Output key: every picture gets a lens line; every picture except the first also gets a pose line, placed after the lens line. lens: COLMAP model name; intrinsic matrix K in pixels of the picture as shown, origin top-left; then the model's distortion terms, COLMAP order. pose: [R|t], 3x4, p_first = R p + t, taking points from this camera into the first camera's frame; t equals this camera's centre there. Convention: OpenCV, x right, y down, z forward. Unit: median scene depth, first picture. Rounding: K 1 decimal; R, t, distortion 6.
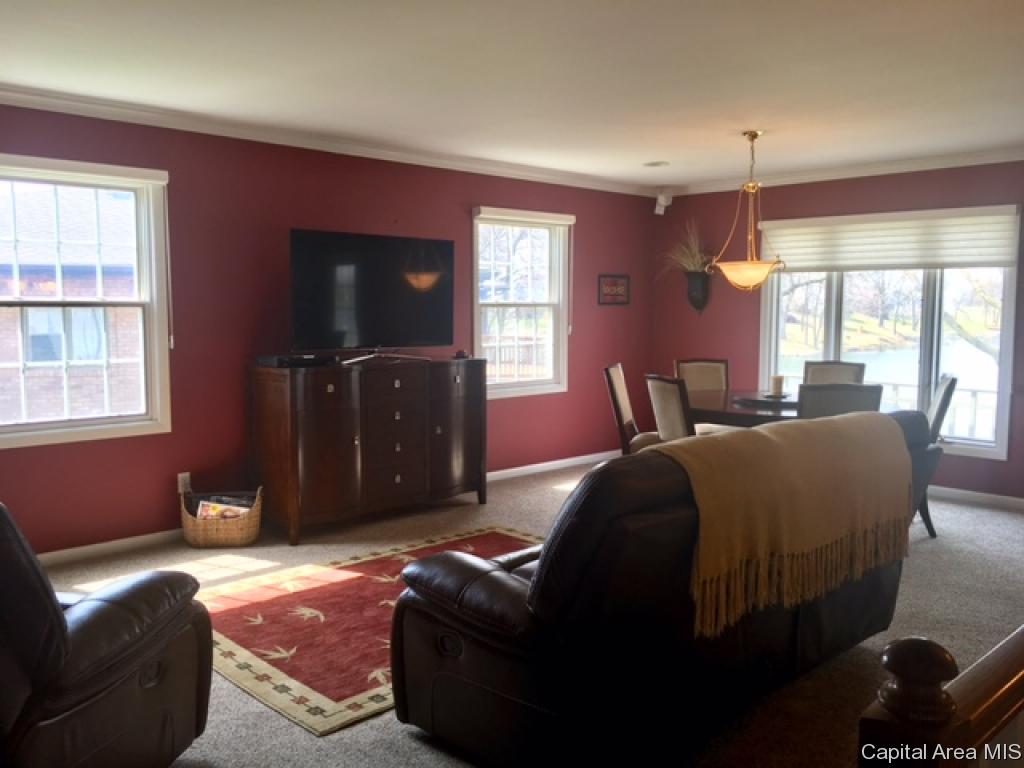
lens RADIAL K [[858.6, 0, 513.2], [0, 858.6, 383.9], [0, 0, 1]] dist [-0.001110, -0.026853]
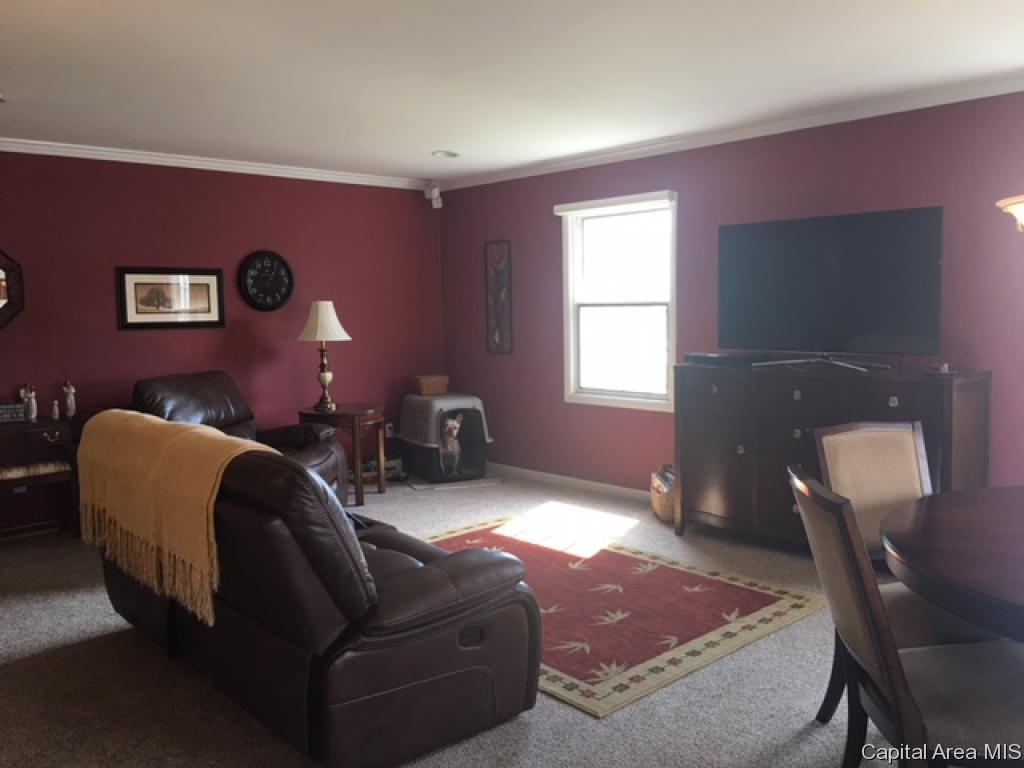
lens RADIAL K [[858.6, 0, 513.6], [0, 858.6, 384.2], [0, 0, 1]] dist [-0.001110, -0.026853]
pose [[-0.024018, 0.083887, -0.996186, 0.760851], [-0.080726, 0.993056, 0.085570, -0.064555], [0.996447, 0.082473, -0.017080, 0.803629]]
